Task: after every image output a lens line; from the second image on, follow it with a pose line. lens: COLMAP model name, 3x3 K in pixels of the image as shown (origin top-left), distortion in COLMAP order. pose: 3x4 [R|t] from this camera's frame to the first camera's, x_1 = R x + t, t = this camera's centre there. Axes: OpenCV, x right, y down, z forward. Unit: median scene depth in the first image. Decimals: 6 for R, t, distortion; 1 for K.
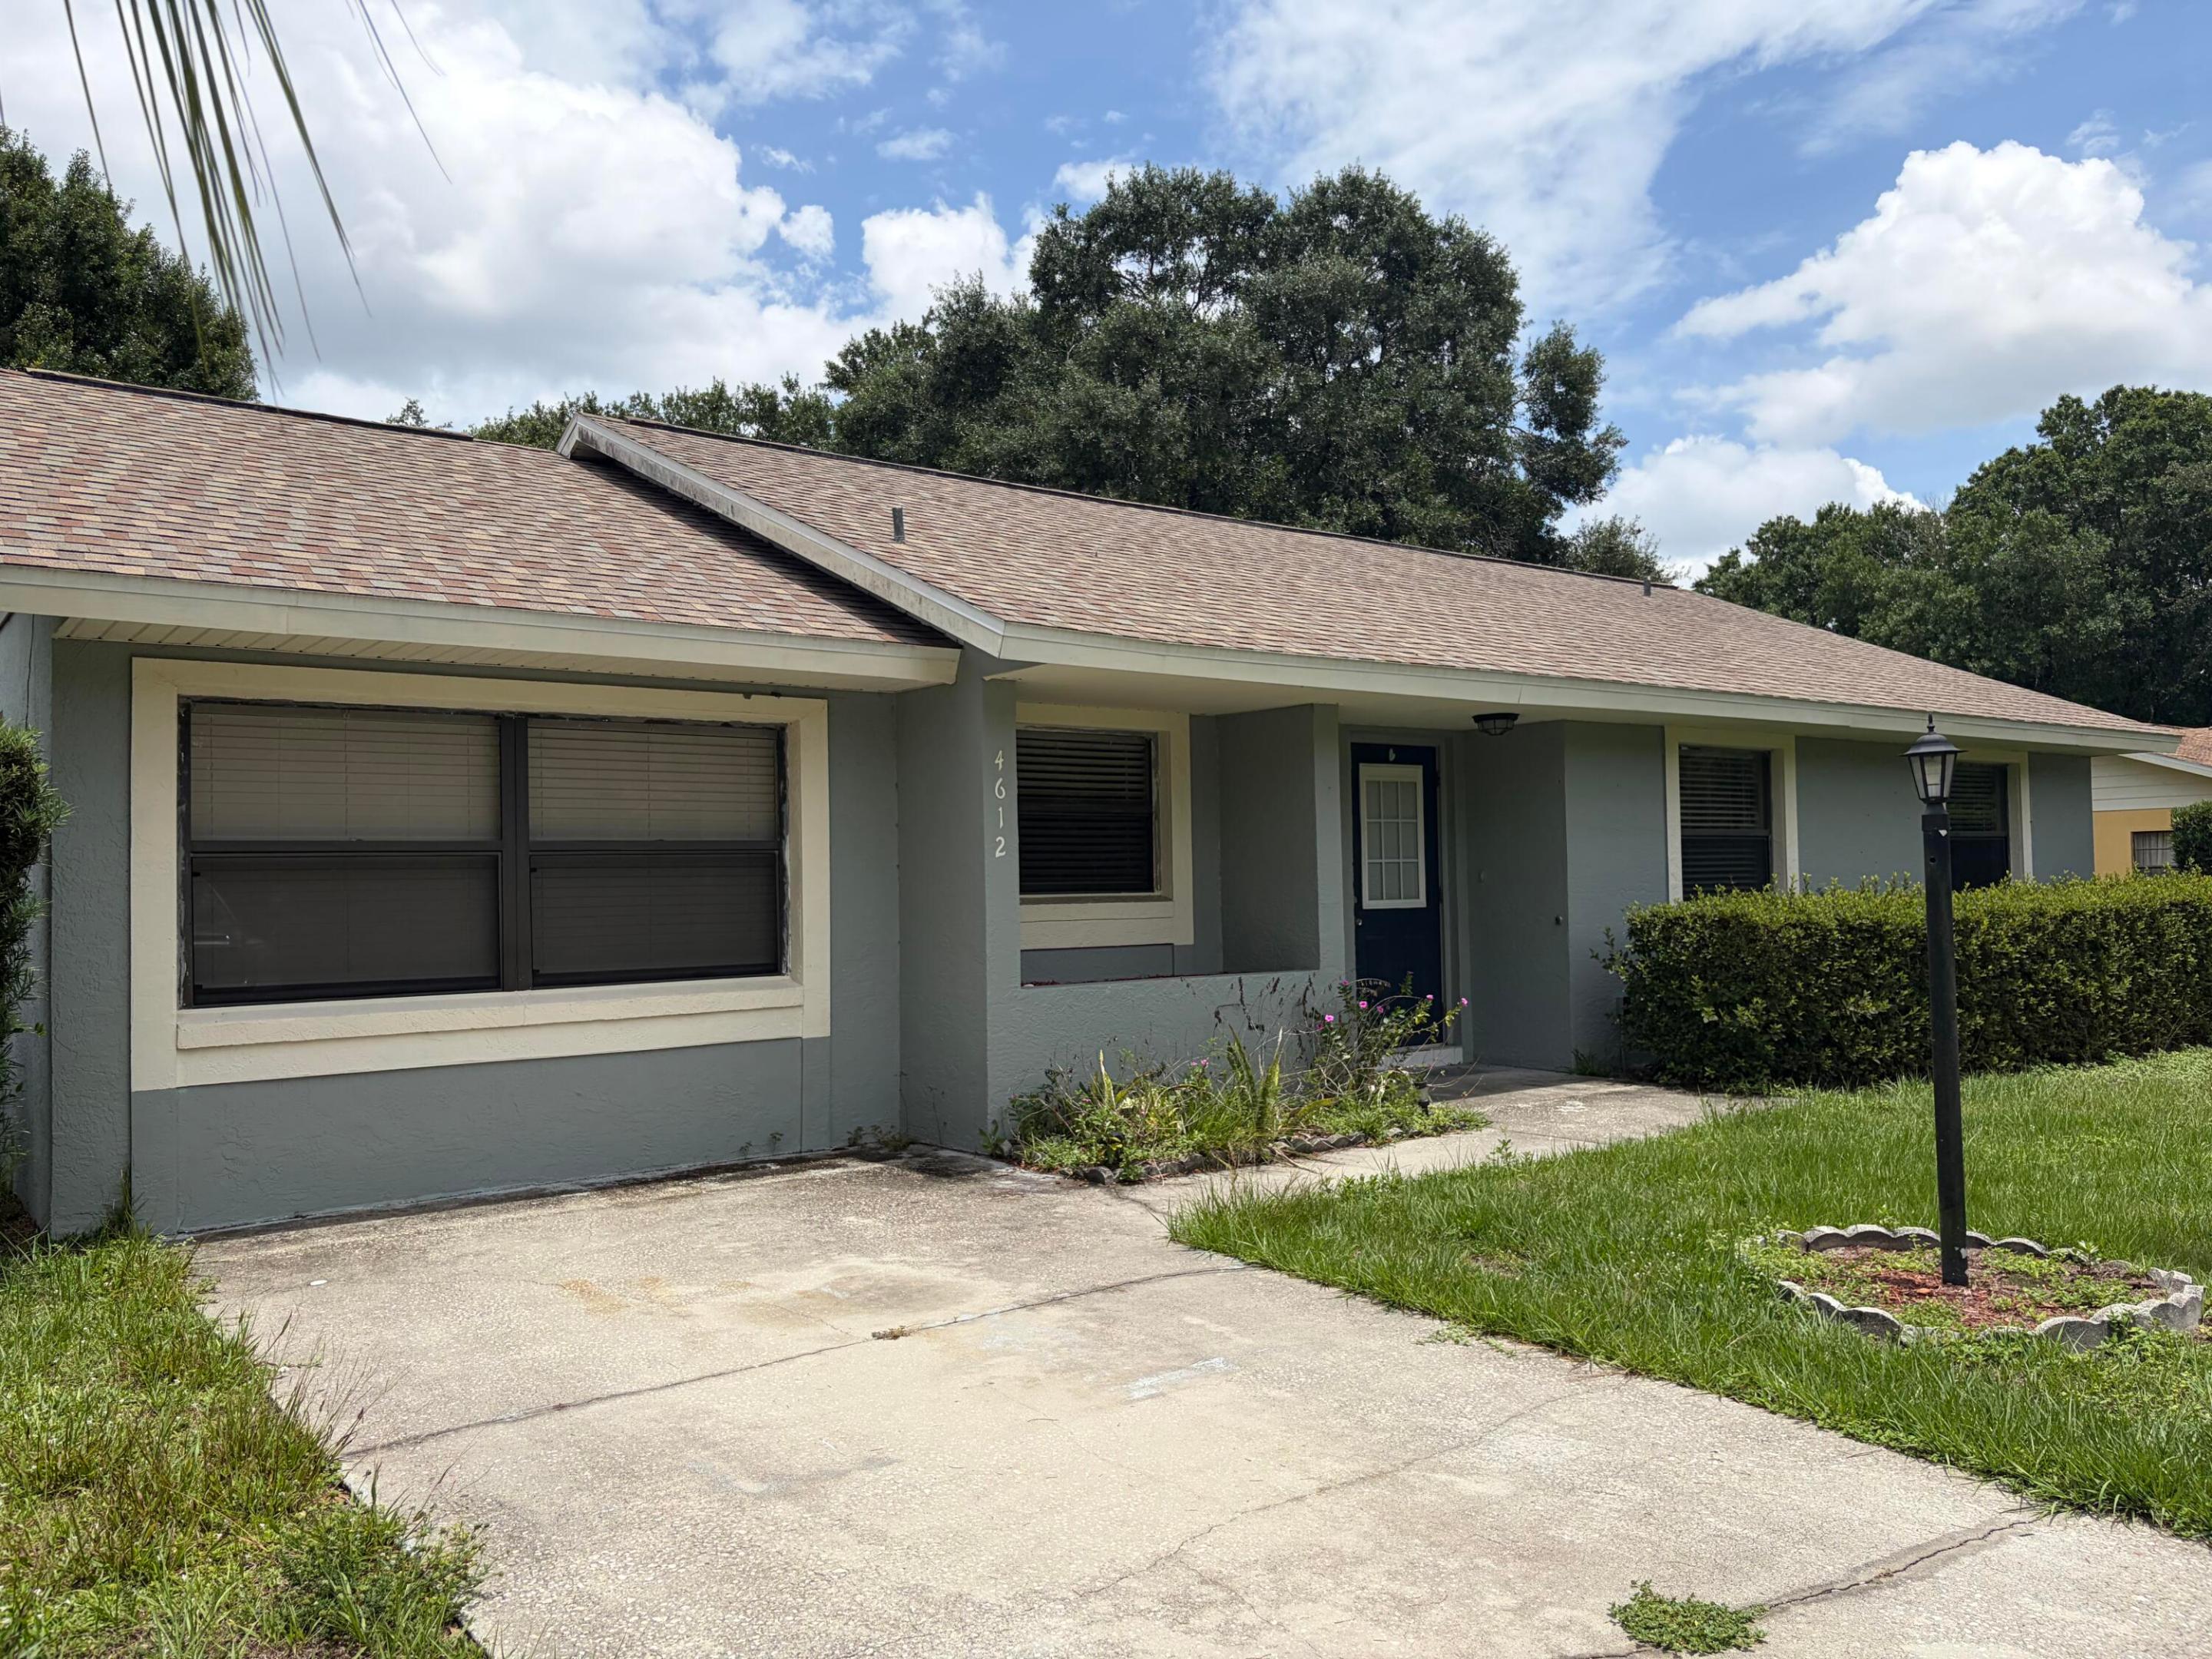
lens RADIAL K [[1686.7, 0, 1106.0], [0, 1686.7, 829.5], [0, 0, 1]] dist [0.061169, -0.108904]
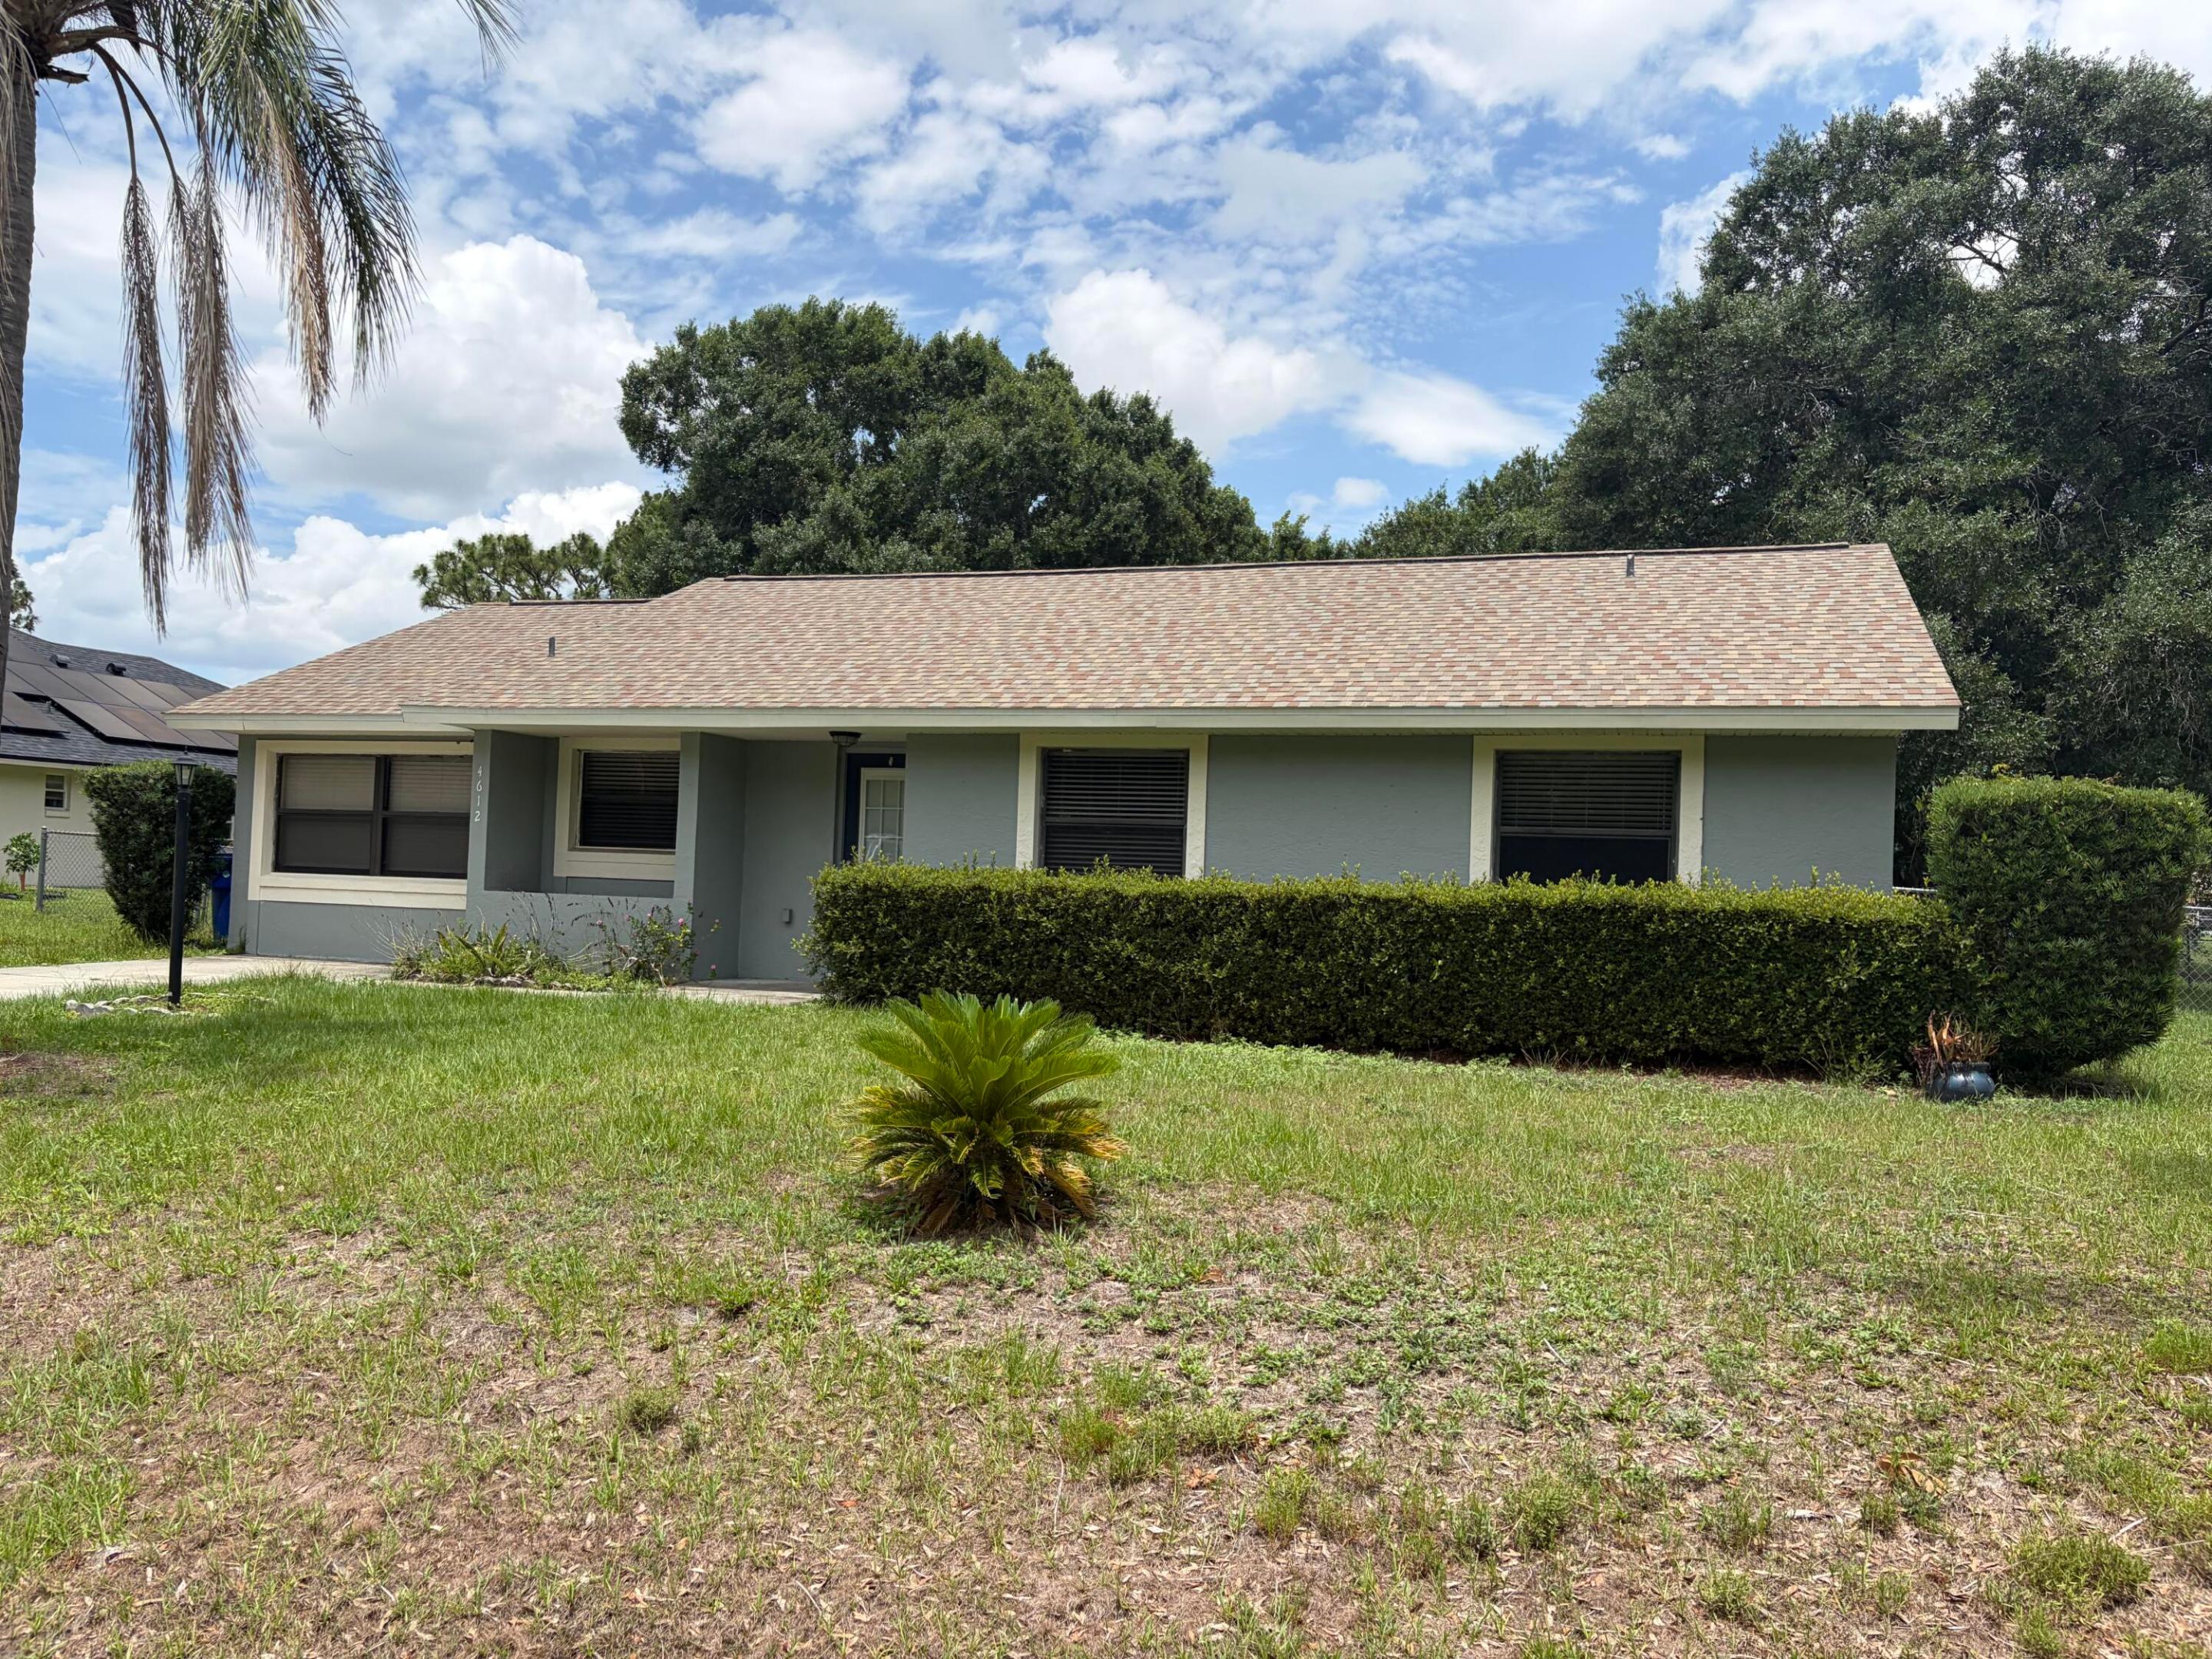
lens RADIAL K [[1685.8, 0, 1097.0], [0, 1685.8, 849.9], [0, 0, 1]] dist [0.071606, -0.099555]
pose [[0.541691, 0.020738, -0.840322, 1.635501], [-0.018624, 0.999746, 0.012668, 0.009345], [0.840371, 0.008788, 0.541940, 0.444452]]
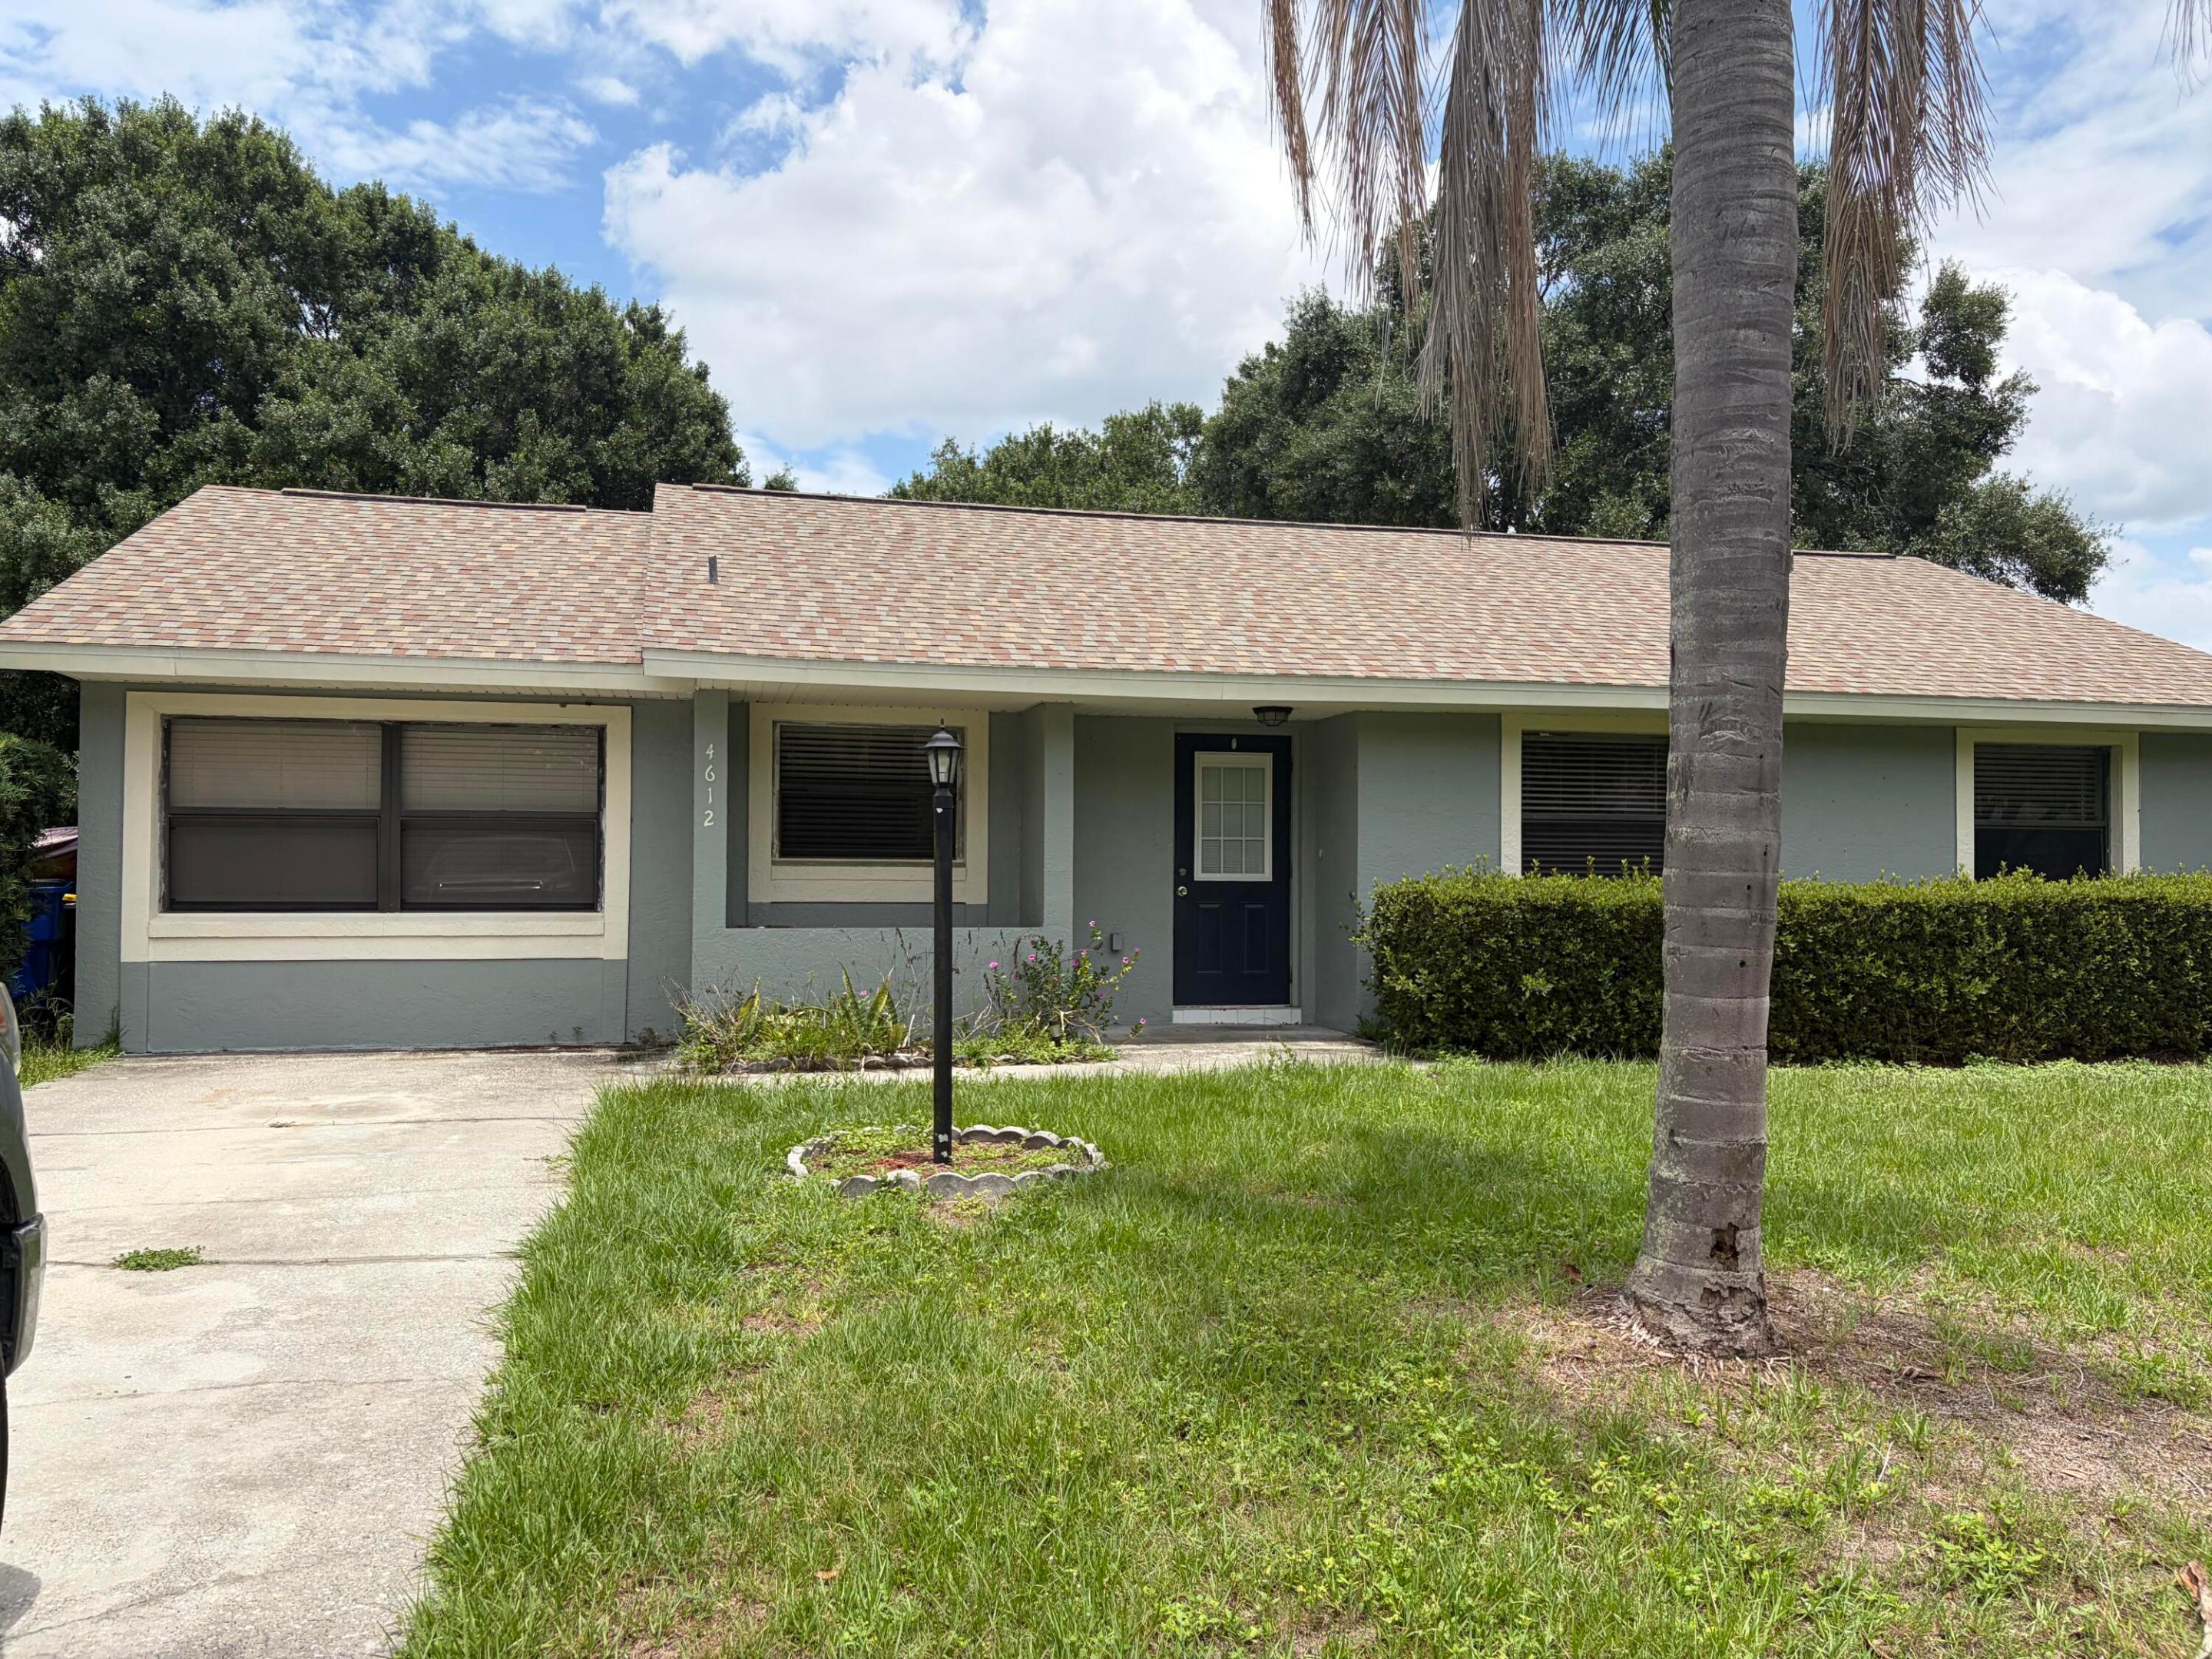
lens RADIAL K [[1686.7, 0, 1106.0], [0, 1686.7, 829.5], [0, 0, 1]] dist [0.061169, -0.108904]
pose [[0.910808, 0.013924, -0.412596, 0.628564], [-0.009635, 0.999876, 0.012473, -0.000169], [0.412718, -0.007386, 0.910829, -0.053737]]
